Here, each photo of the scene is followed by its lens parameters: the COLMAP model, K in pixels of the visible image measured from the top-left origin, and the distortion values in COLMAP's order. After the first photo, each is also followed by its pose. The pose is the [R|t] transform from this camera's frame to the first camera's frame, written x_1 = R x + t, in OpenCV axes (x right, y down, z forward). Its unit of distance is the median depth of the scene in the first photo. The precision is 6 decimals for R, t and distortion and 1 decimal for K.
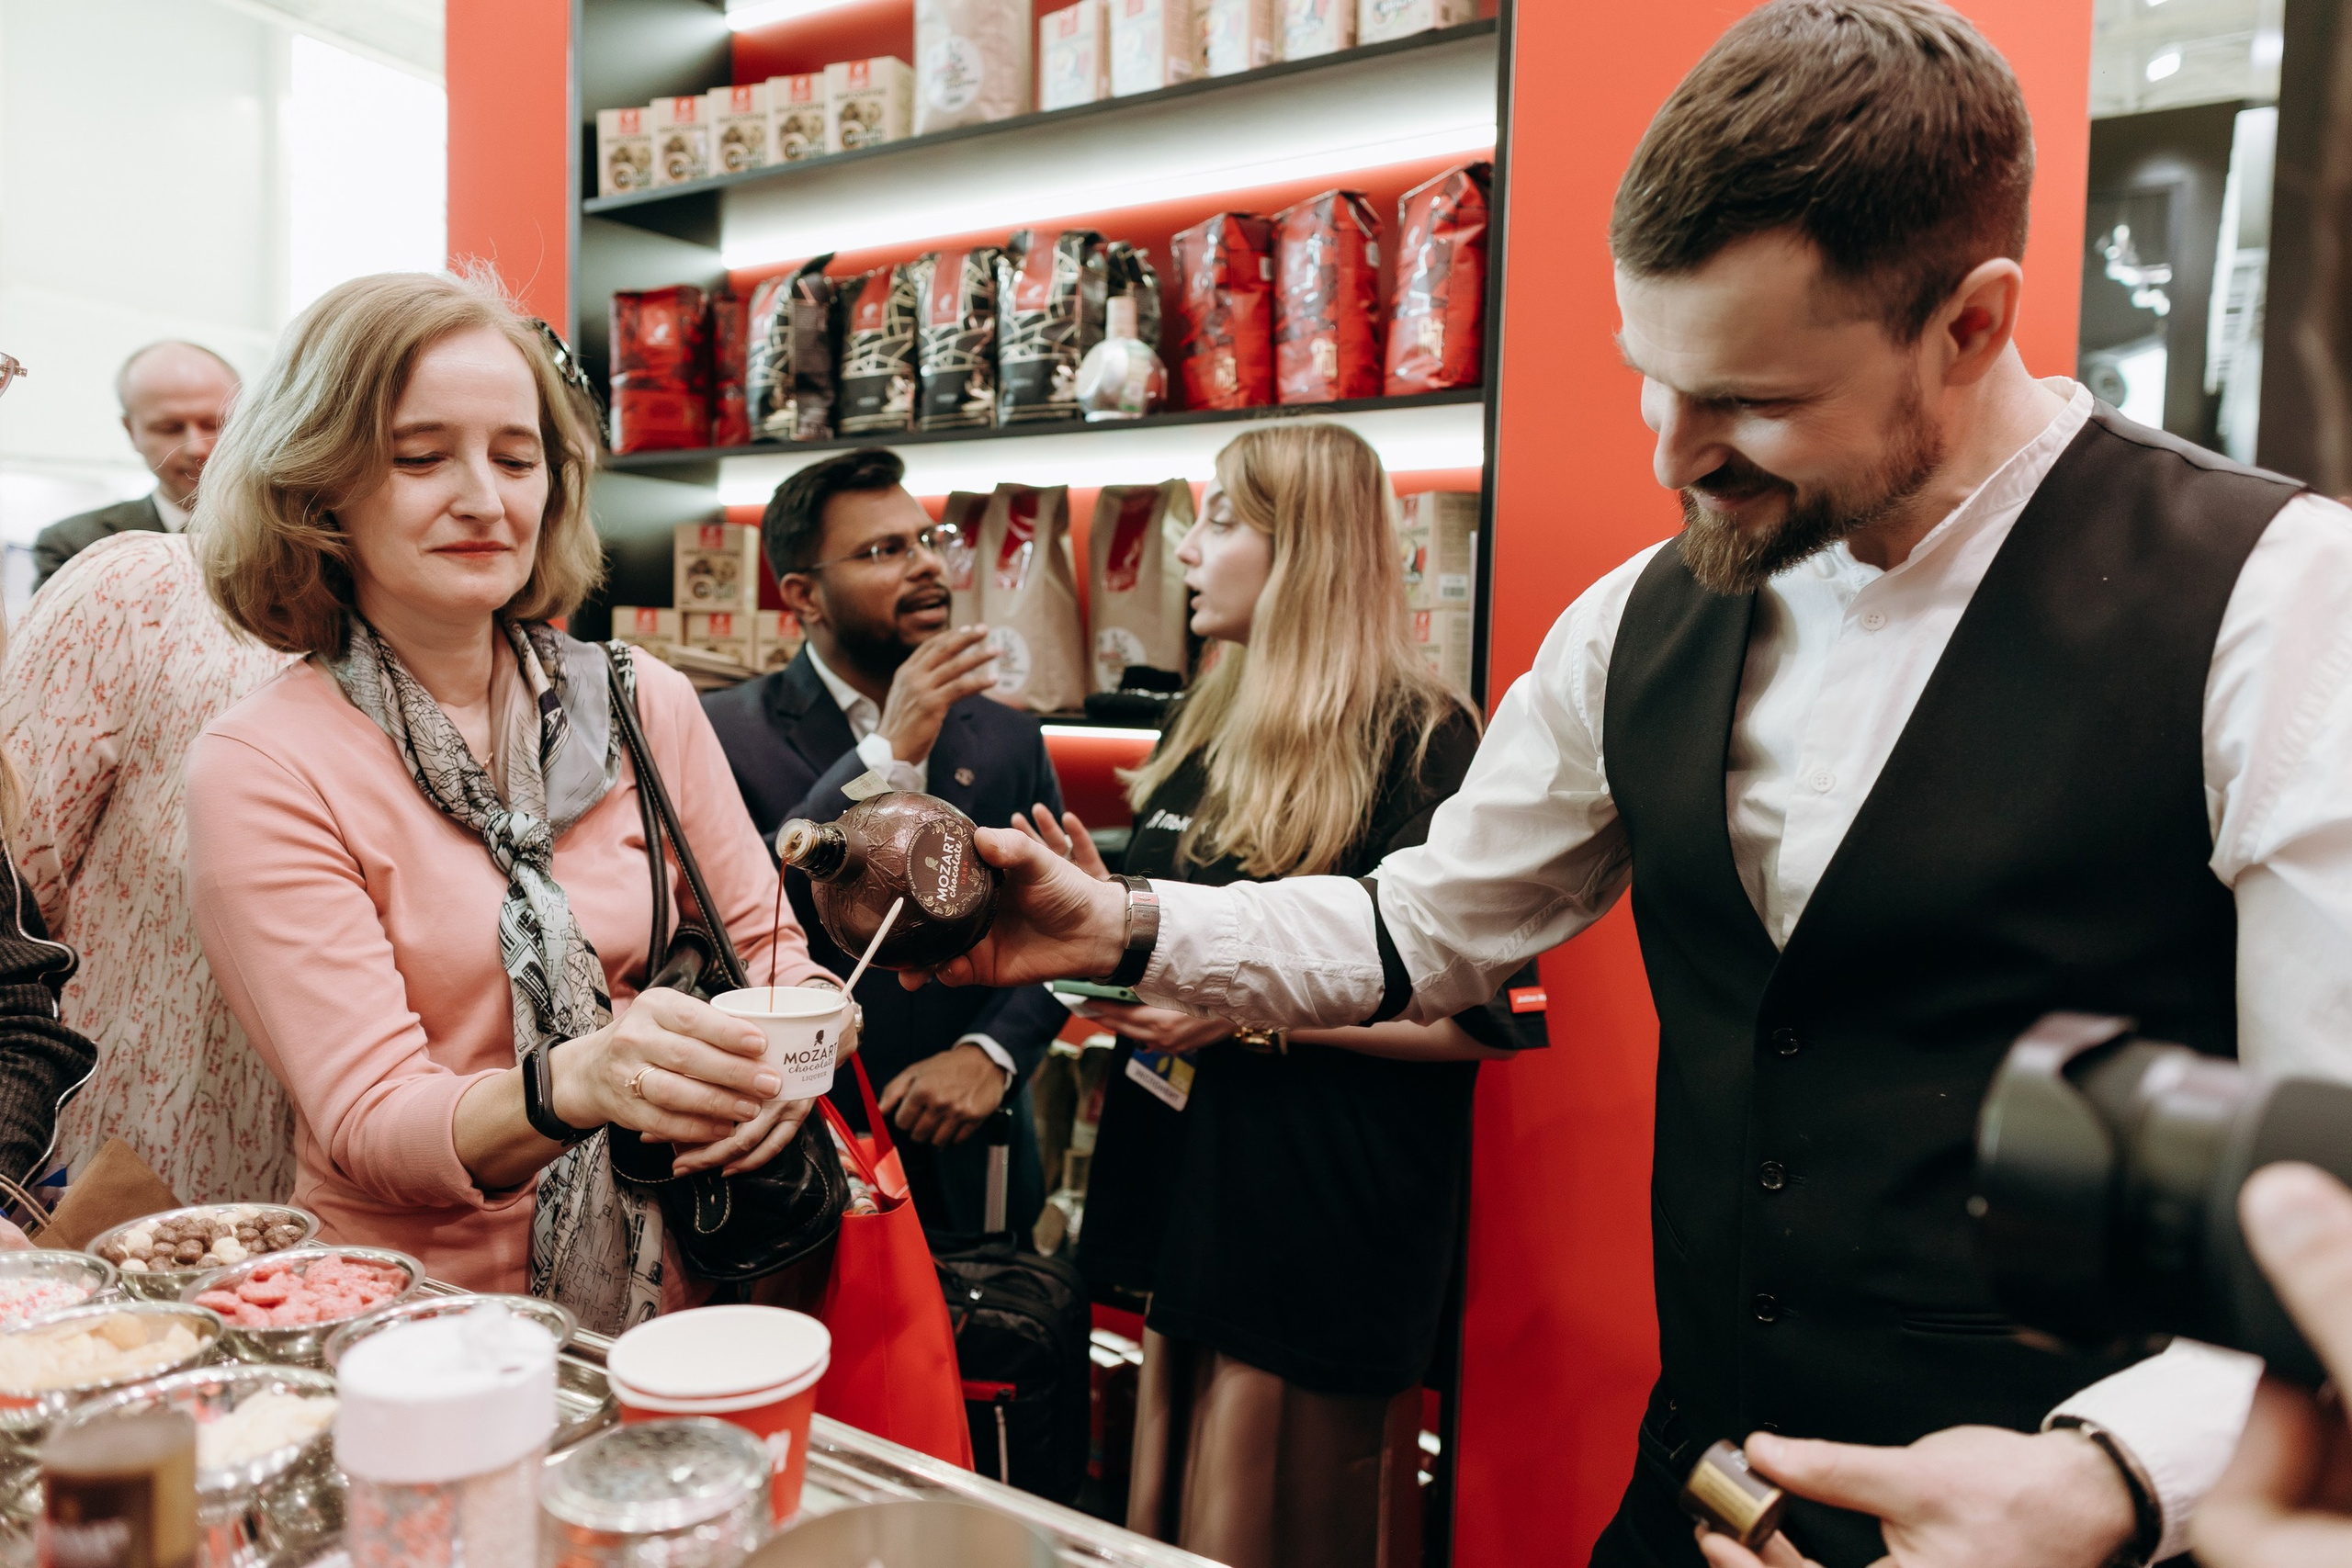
lens RADIAL K [[1621.9, 0, 1172.4], [0, 1621.9, 755.0], [0, 0, 1]] dist [0.036204, -0.001049]
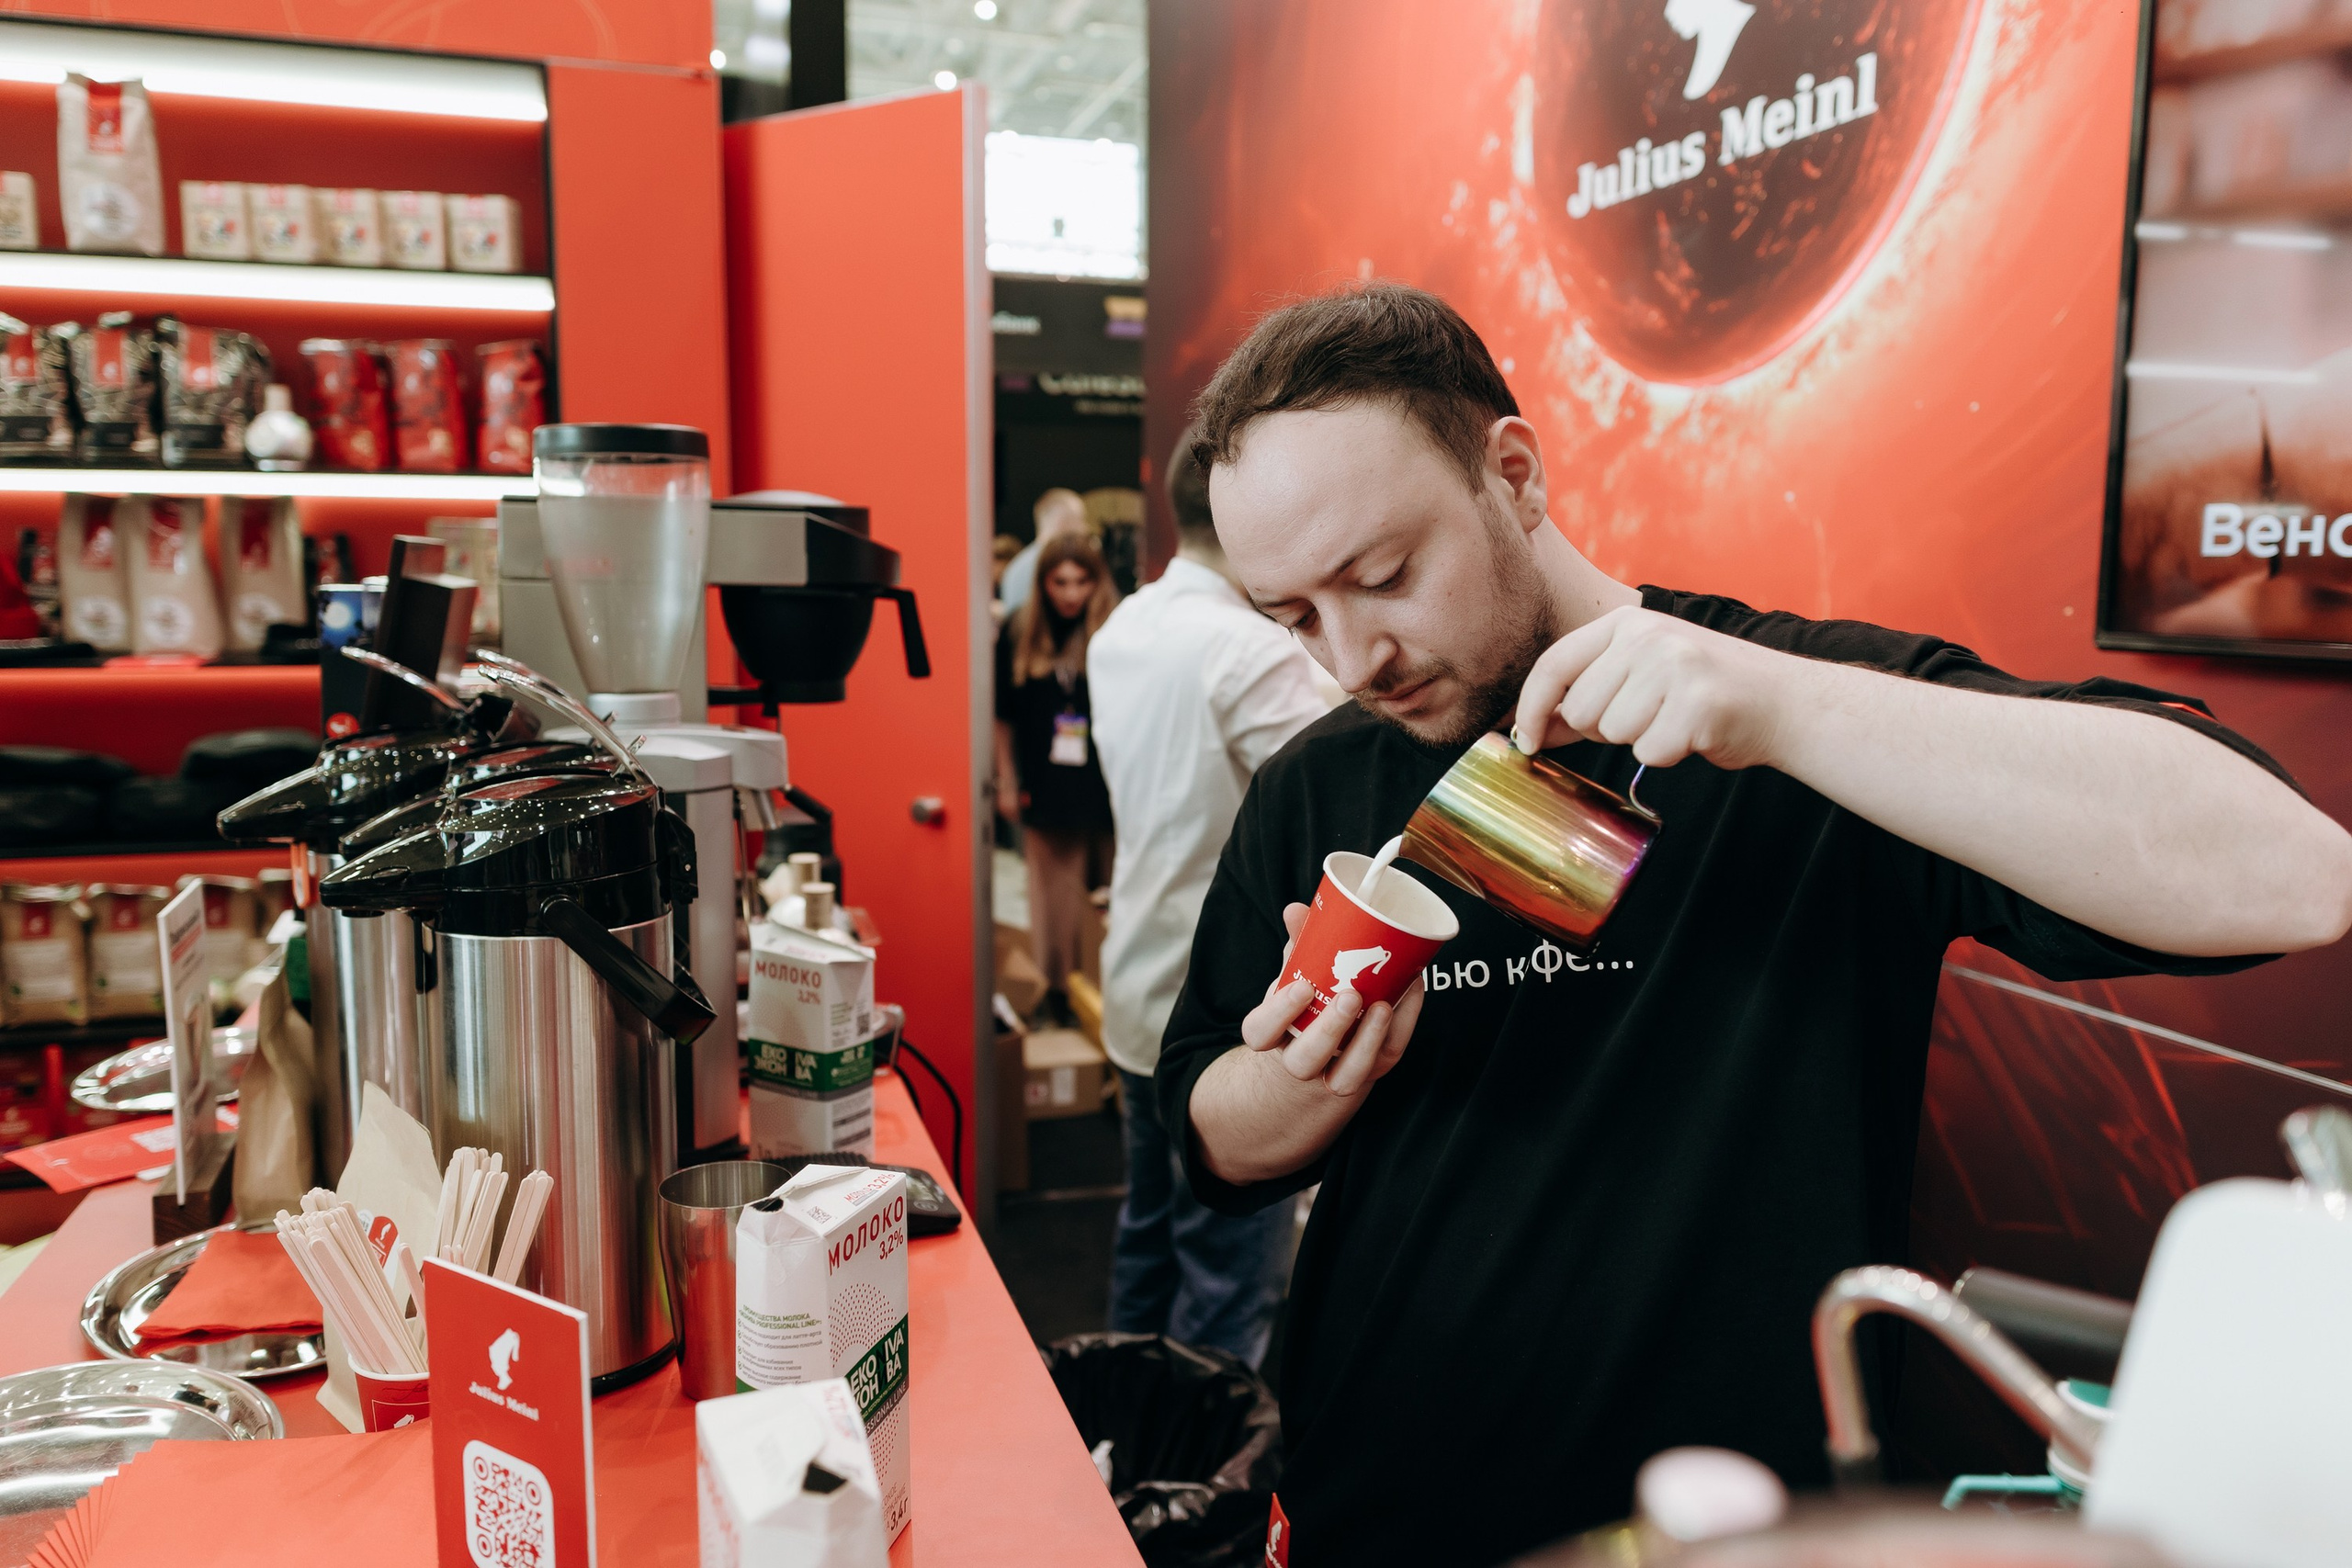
lens RADIAL K [[1736.1, 0, 1180.4], [0, 1736.1, 794.4], [0, 0, 1]] dist [0.010873, -0.003156]
pose [[0.660683, -0.118930, 0.741184, -0.847843], [0.041405, 0.991640, 0.122210, -0.073039], [-0.749522, -0.050054, 0.660084, -0.868556]]
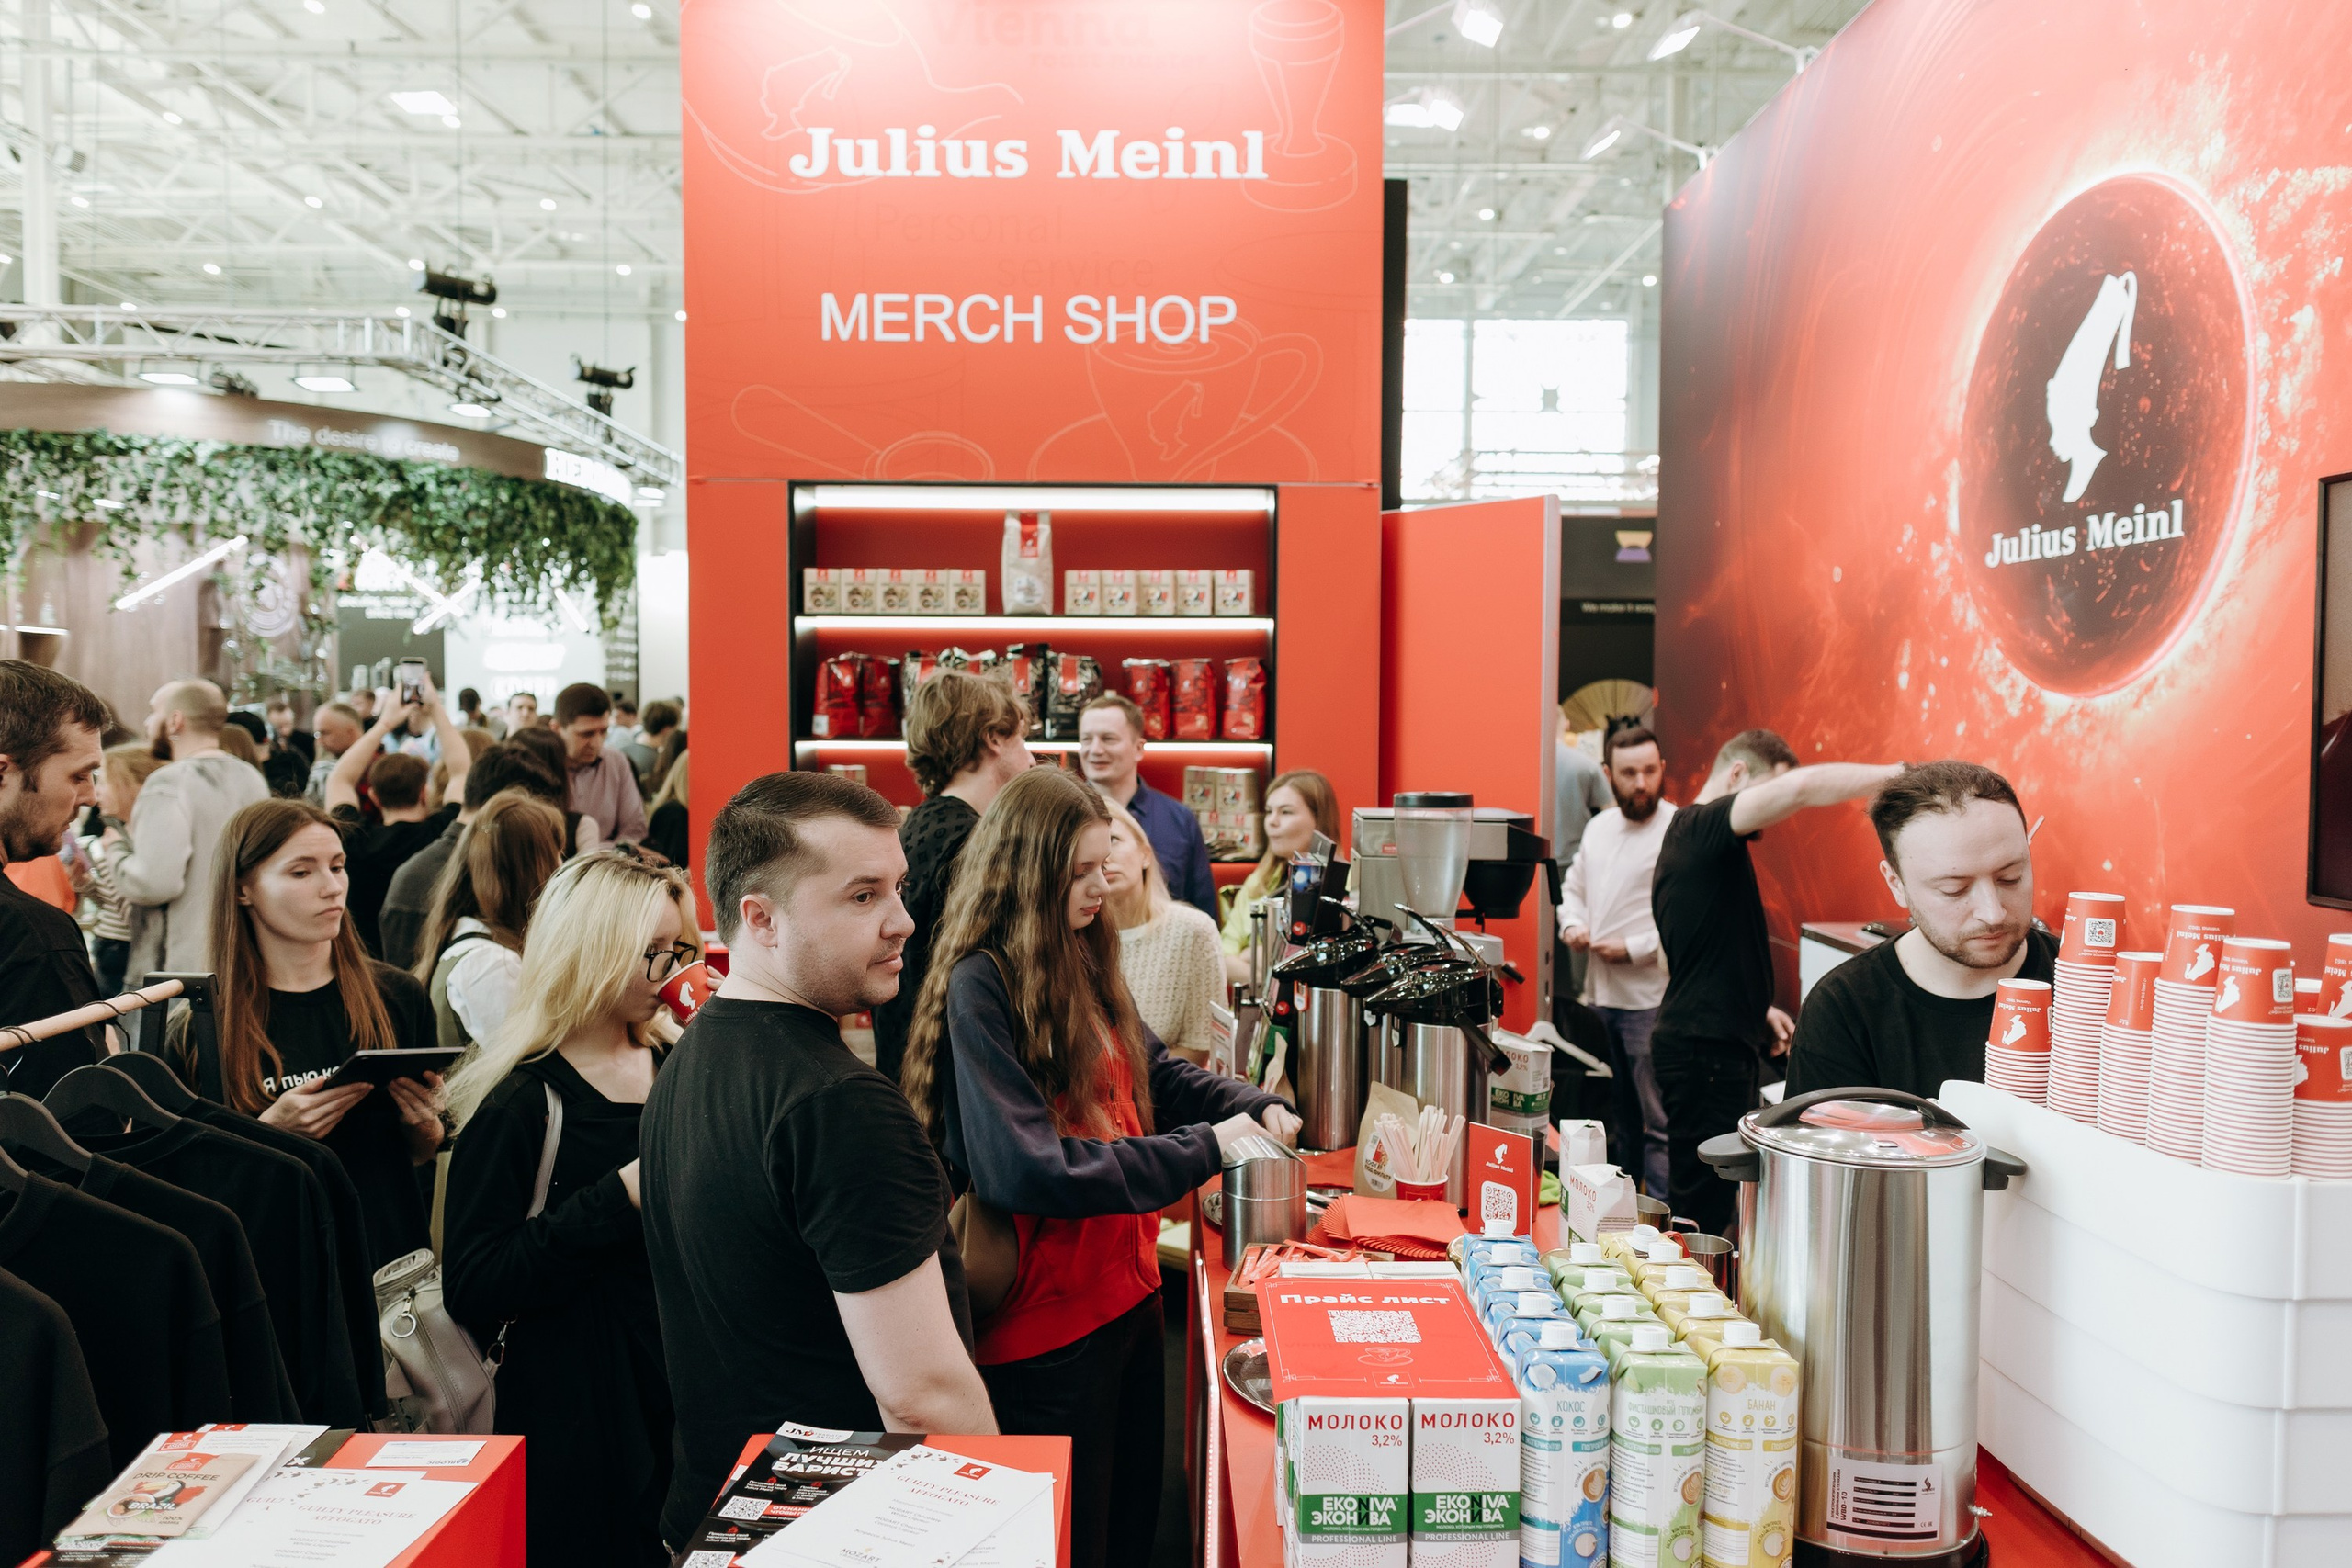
lens RADIAL K [[1696.0, 0, 1165.9], [0, 1696.0, 784.4], [0, 0, 1]] dist [0.019696, -0.016685]
pose [[0.847037, -0.044113, 0.529701, -1.551854], [0.038810, 0.999023, 0.021138, -0.215703], [-0.530116, 0.002652, 0.847921, -1.448923]]
